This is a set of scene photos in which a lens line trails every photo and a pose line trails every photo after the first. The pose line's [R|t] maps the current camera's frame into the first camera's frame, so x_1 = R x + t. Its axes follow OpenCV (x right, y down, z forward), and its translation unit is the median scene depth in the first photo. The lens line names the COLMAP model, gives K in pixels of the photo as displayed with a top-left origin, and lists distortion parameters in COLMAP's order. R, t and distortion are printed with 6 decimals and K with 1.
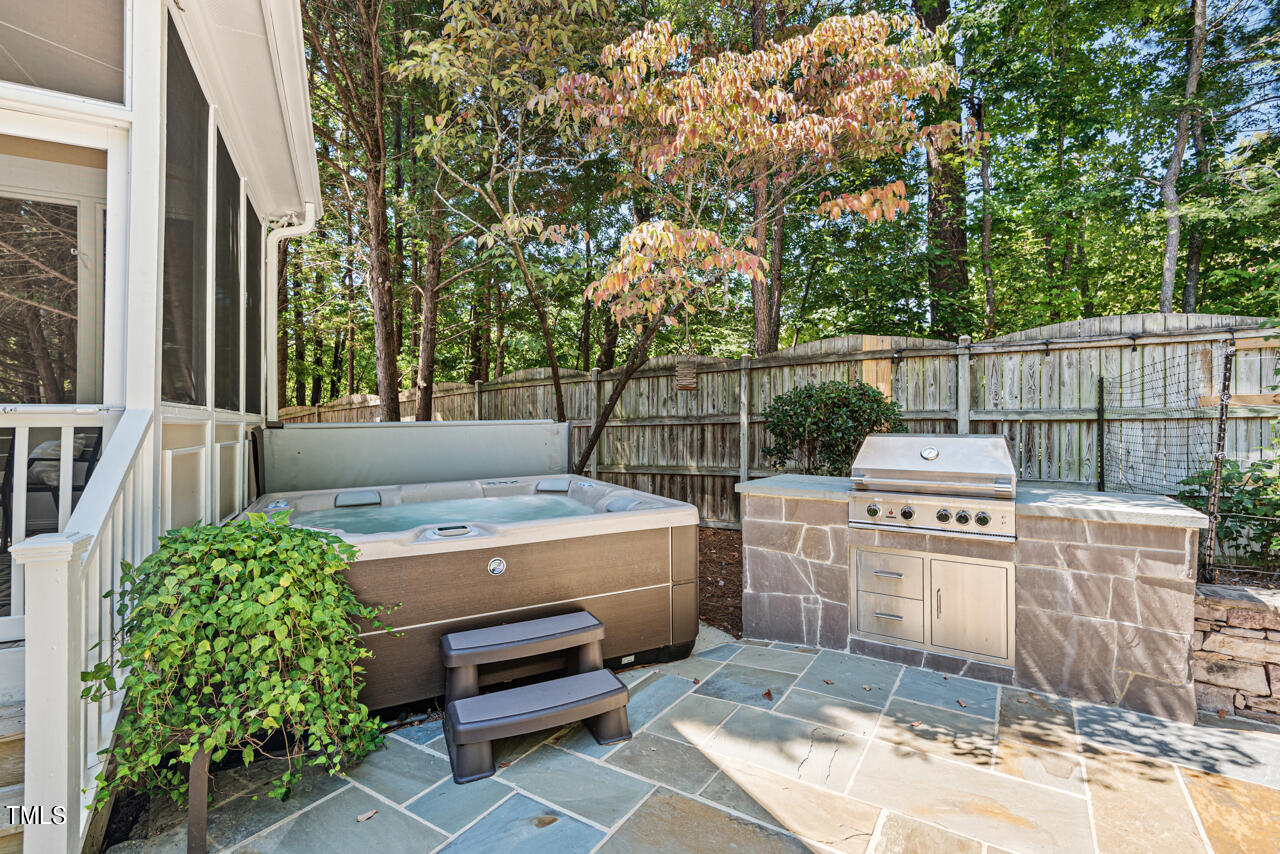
lens RADIAL K [[575.0, 0, 642.4], [0, 575.0, 420.8], [0, 0, 1]] dist [0.036613, -0.023729]
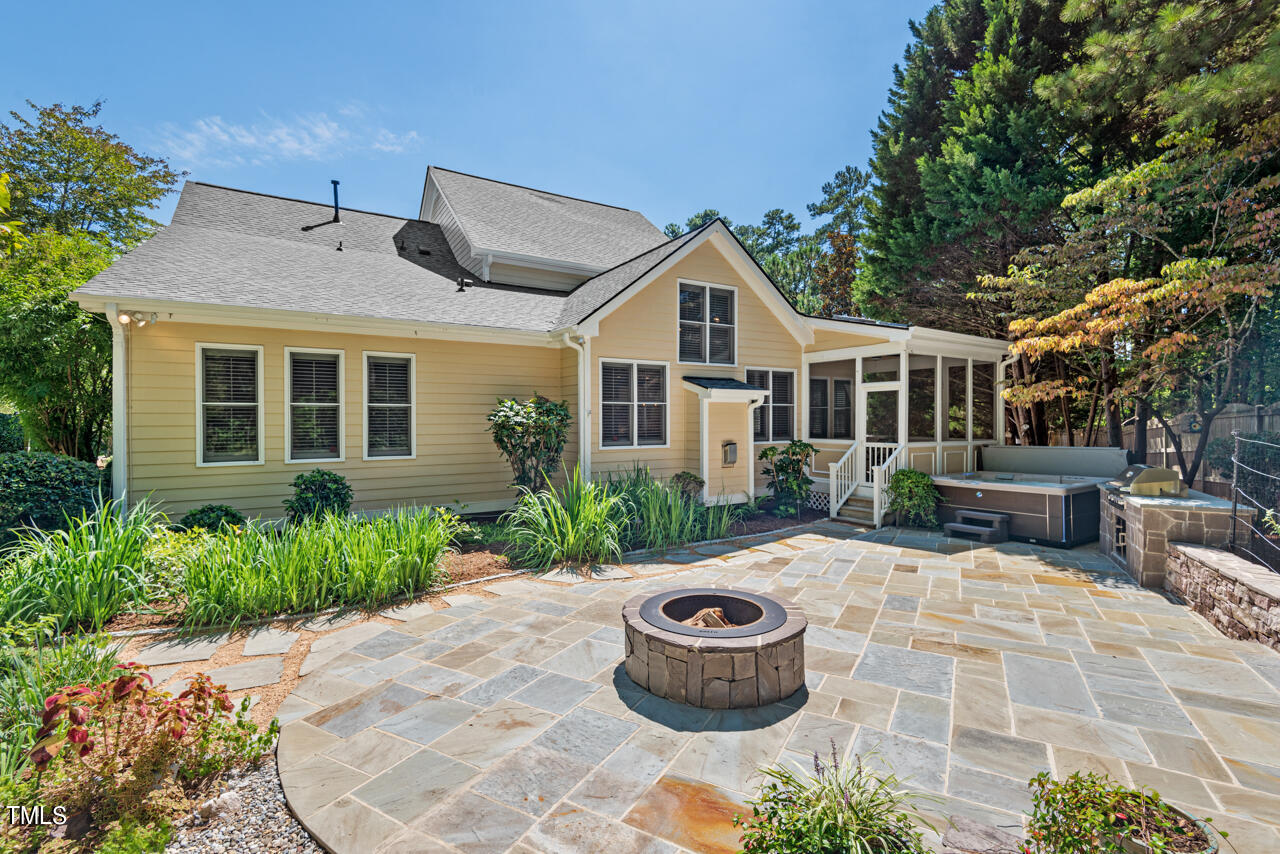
lens RADIAL K [[575.0, 0, 642.4], [0, 575.0, 420.8], [0, 0, 1]] dist [0.036613, -0.023729]
pose [[0.087537, 0.002454, -0.996158, 1.845409], [0.003729, 0.999989, 0.002791, -0.117616], [0.996154, -0.003959, 0.087527, -0.767153]]
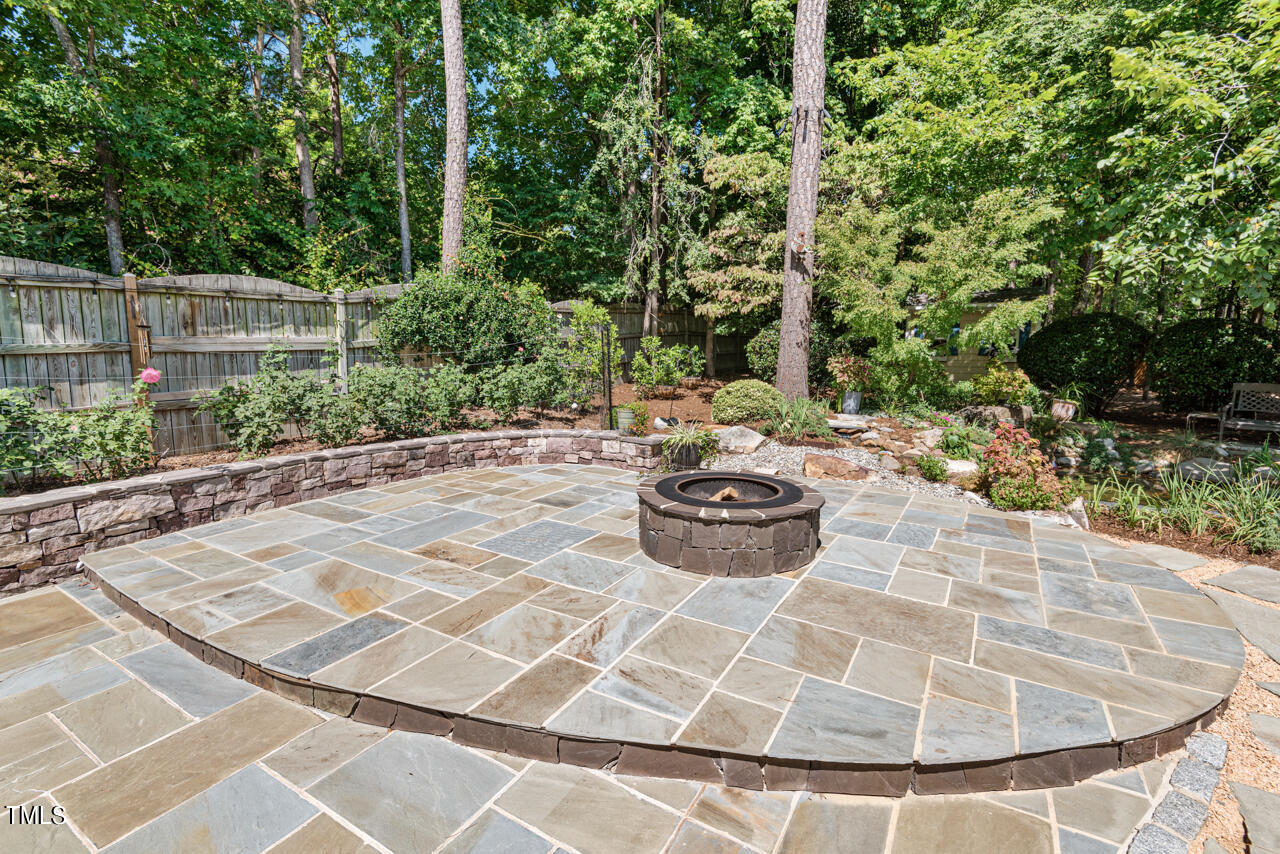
lens RADIAL K [[575.0, 0, 642.4], [0, 575.0, 420.8], [0, 0, 1]] dist [0.036613, -0.023729]
pose [[-0.045005, -0.132506, 0.990160, 0.114992], [-0.004464, 0.991181, 0.132440, -0.039389], [-0.998977, 0.001540, -0.045200, -0.408835]]
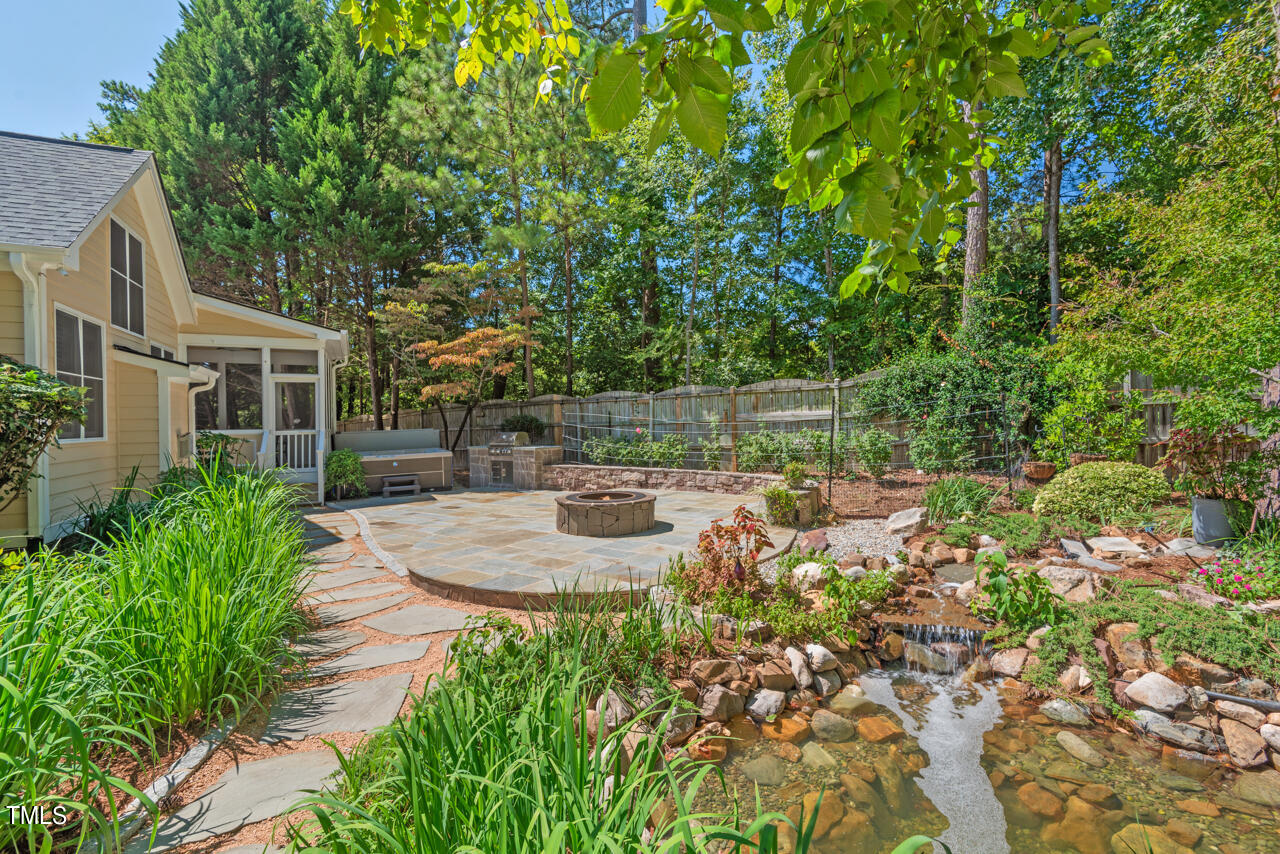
lens RADIAL K [[575.0, 0, 642.4], [0, 575.0, 420.8], [0, 0, 1]] dist [0.036613, -0.023729]
pose [[0.999703, -0.019030, -0.015233, 1.096569], [0.019056, 0.999817, 0.001601, -0.030490], [0.015200, -0.001891, 0.999883, -2.176396]]
